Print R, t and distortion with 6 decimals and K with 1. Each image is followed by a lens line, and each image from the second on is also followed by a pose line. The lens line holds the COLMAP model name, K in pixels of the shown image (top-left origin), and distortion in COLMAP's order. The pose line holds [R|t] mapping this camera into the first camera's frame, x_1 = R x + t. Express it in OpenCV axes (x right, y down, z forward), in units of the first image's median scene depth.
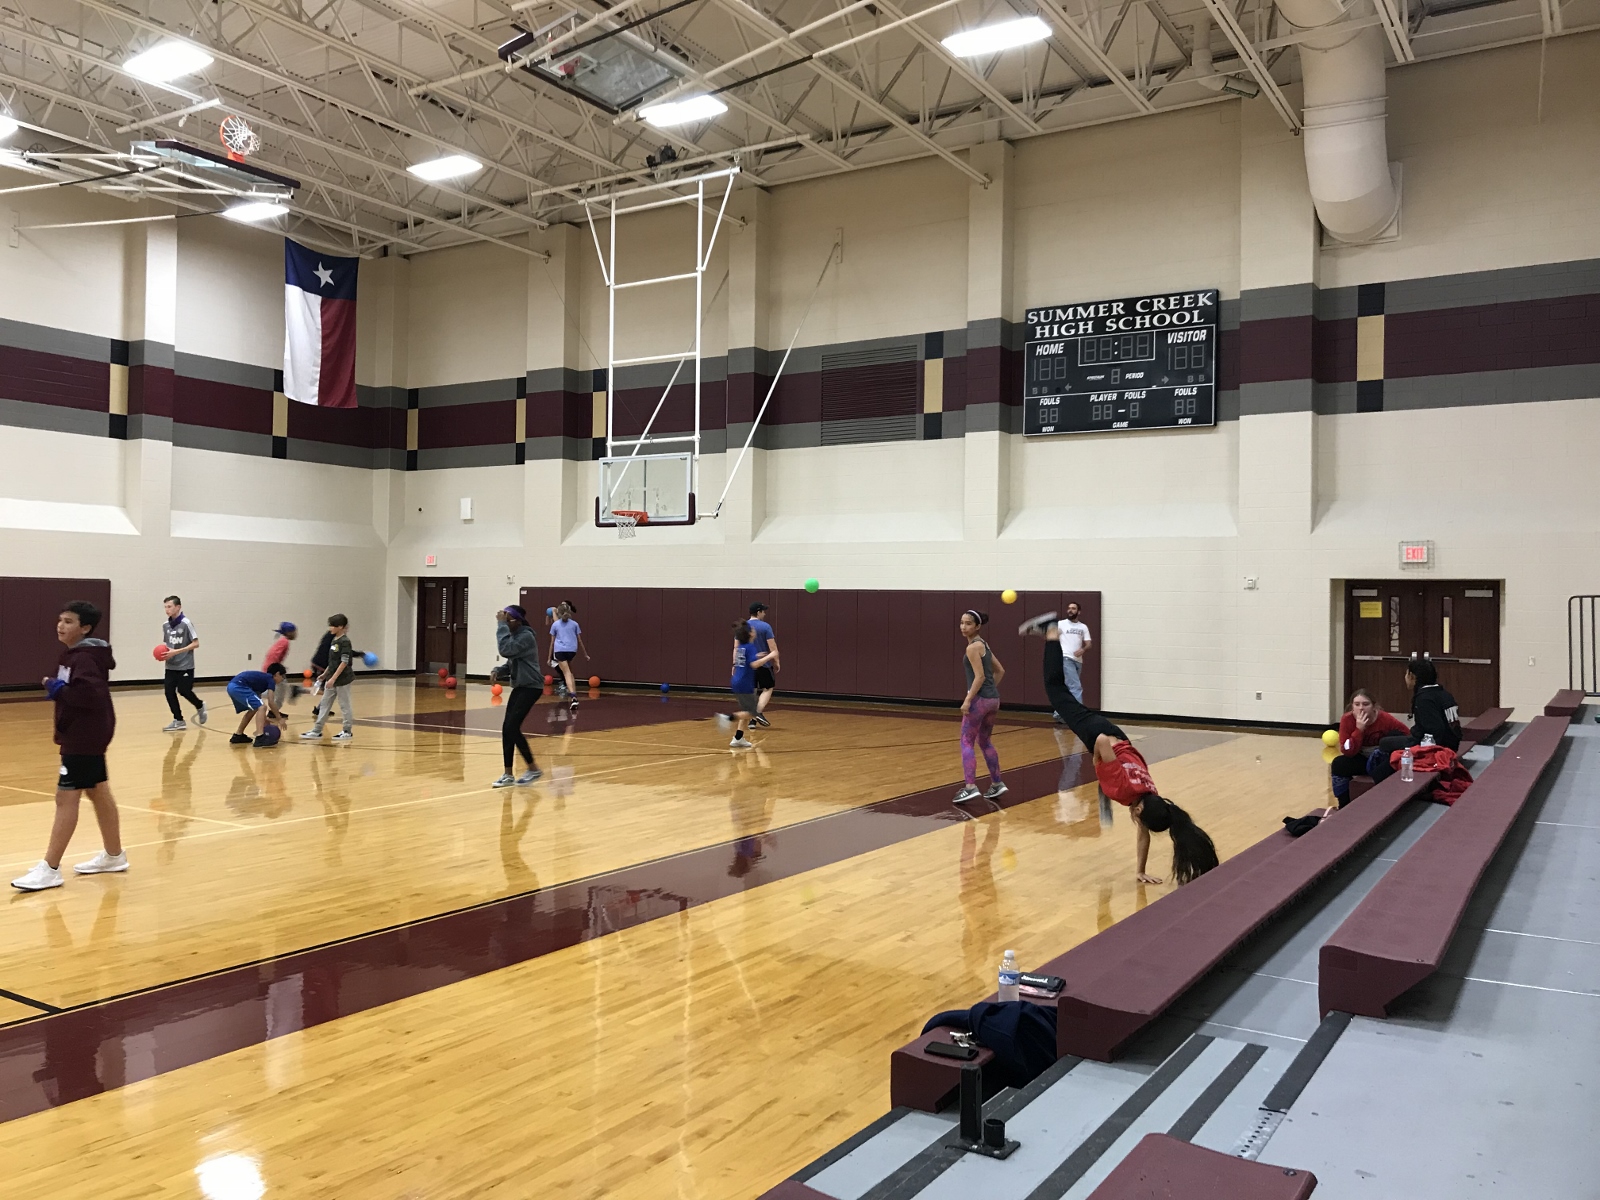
lens RADIAL K [[1307.2, 0, 791.6], [0, 1307.2, 584.7], [0, 0, 1]] dist [0.015532, -0.013649]
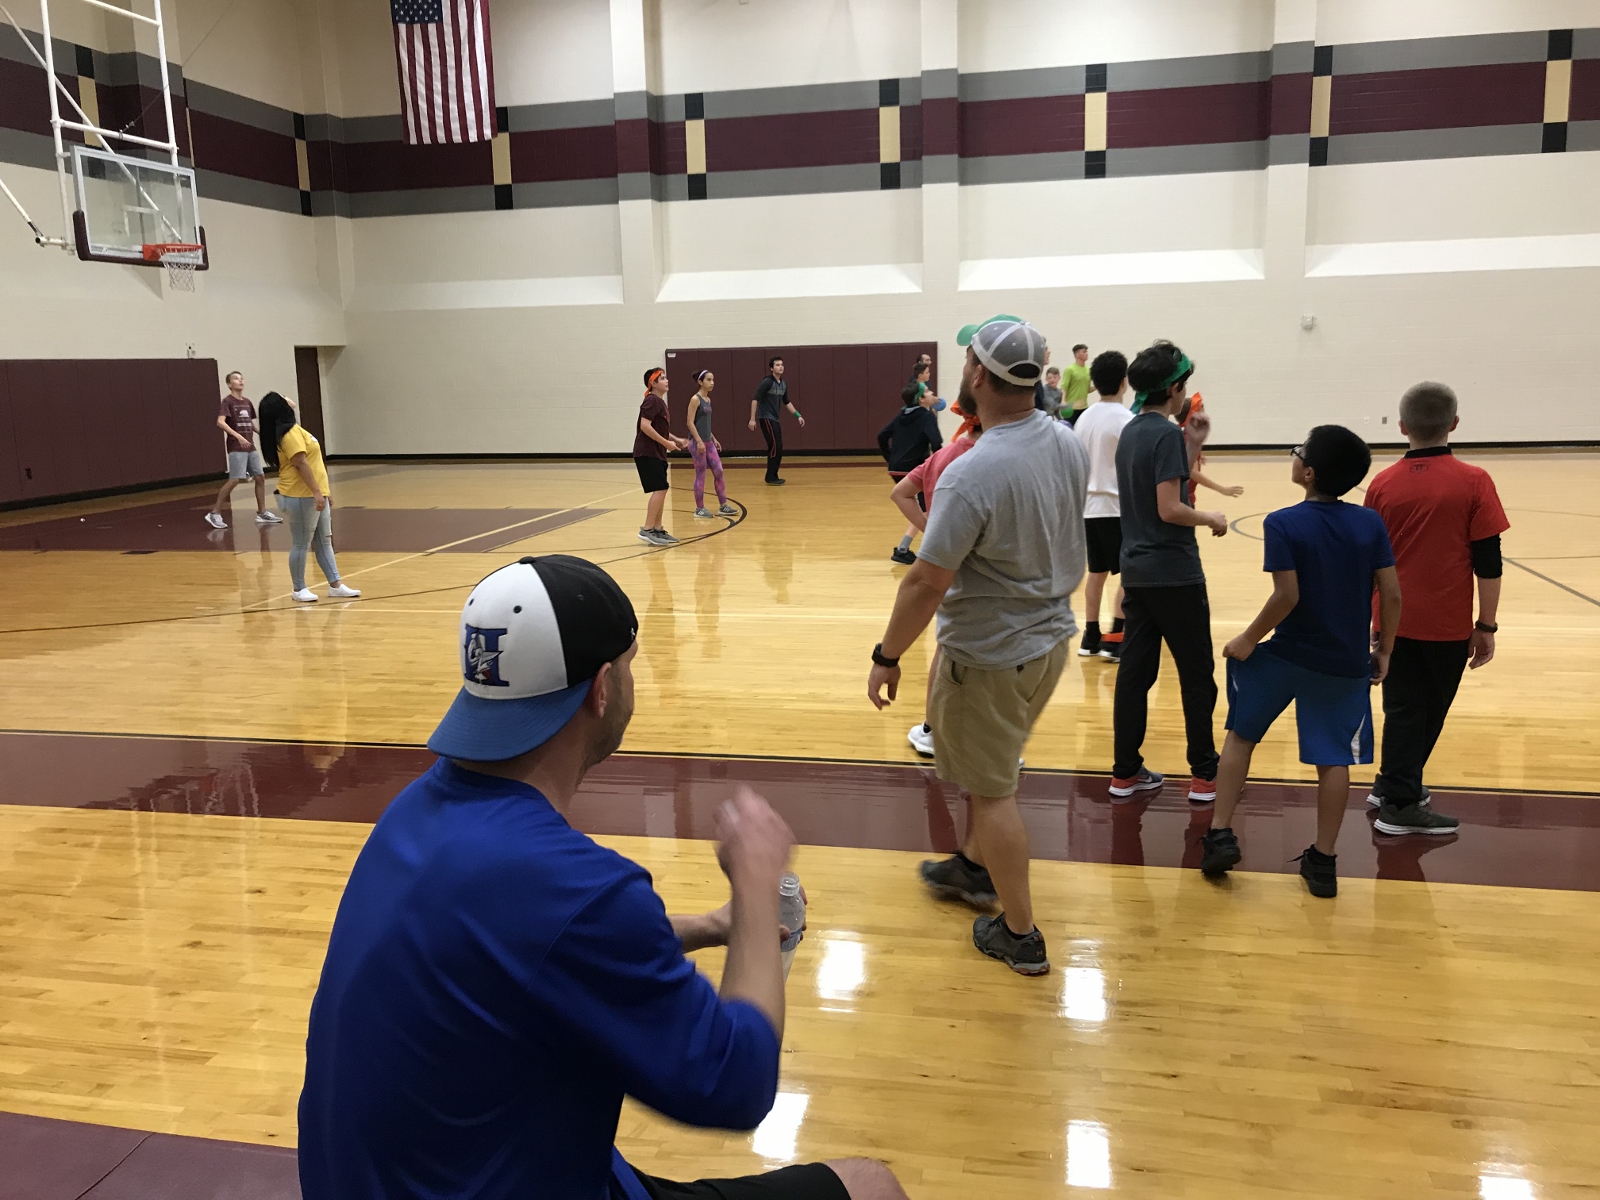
lens RADIAL K [[1307.2, 0, 791.0], [0, 1307.2, 571.0], [0, 0, 1]] dist [0.015532, -0.013649]
pose [[0.331407, 0.127439, -0.934842, 0.355148], [0.044450, 0.987627, 0.150393, 0.013430], [0.942440, -0.091395, 0.321641, 0.578385]]
